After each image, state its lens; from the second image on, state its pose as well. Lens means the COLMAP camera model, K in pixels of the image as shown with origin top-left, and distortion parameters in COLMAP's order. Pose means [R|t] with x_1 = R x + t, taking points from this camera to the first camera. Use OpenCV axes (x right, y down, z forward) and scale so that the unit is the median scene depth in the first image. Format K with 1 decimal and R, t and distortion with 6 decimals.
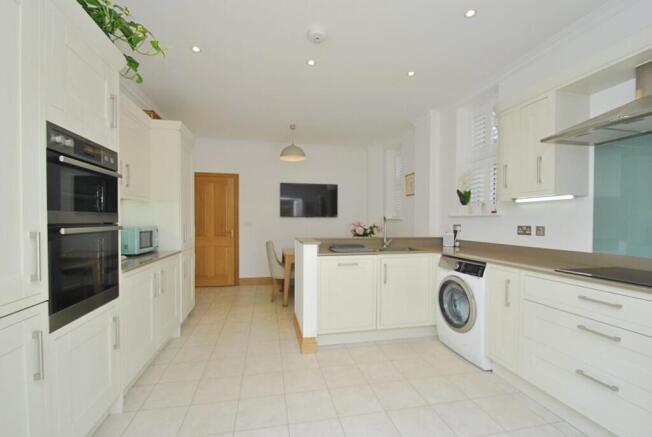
lens RADIAL K [[288.7, 0, 325.3], [0, 288.7, 222.0], [0, 0, 1]] dist [-0.000026, -0.000120]
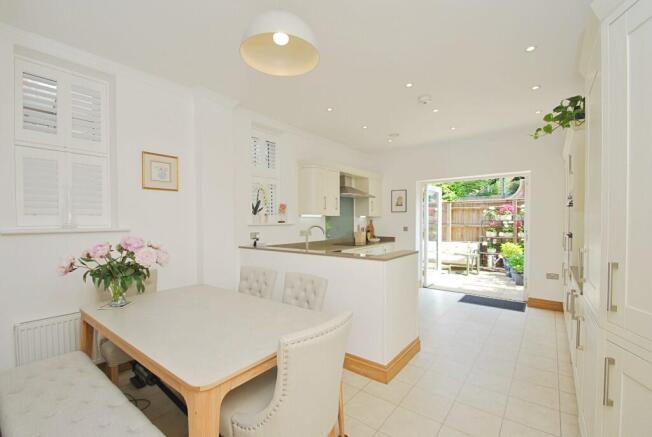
lens RADIAL K [[288.7, 0, 325.3], [0, 288.7, 222.0], [0, 0, 1]] dist [-0.000026, -0.000120]
pose [[-0.647305, -0.004240, 0.762219, -0.681672], [0.005971, 0.999926, 0.010633, -0.053232], [-0.762207, 0.011434, -0.647232, 1.966277]]
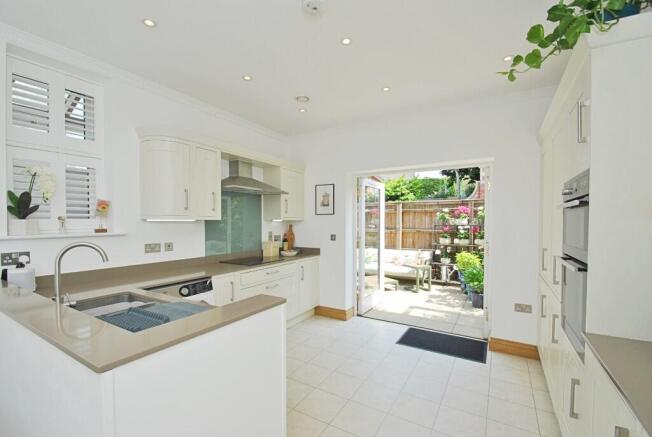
lens RADIAL K [[288.7, 0, 325.3], [0, 288.7, 222.0], [0, 0, 1]] dist [-0.000026, -0.000120]
pose [[-0.731027, -0.002882, 0.682343, -0.484091], [0.002785, 0.999970, 0.007207, -0.071118], [-0.682343, 0.007169, -0.730997, 1.322452]]
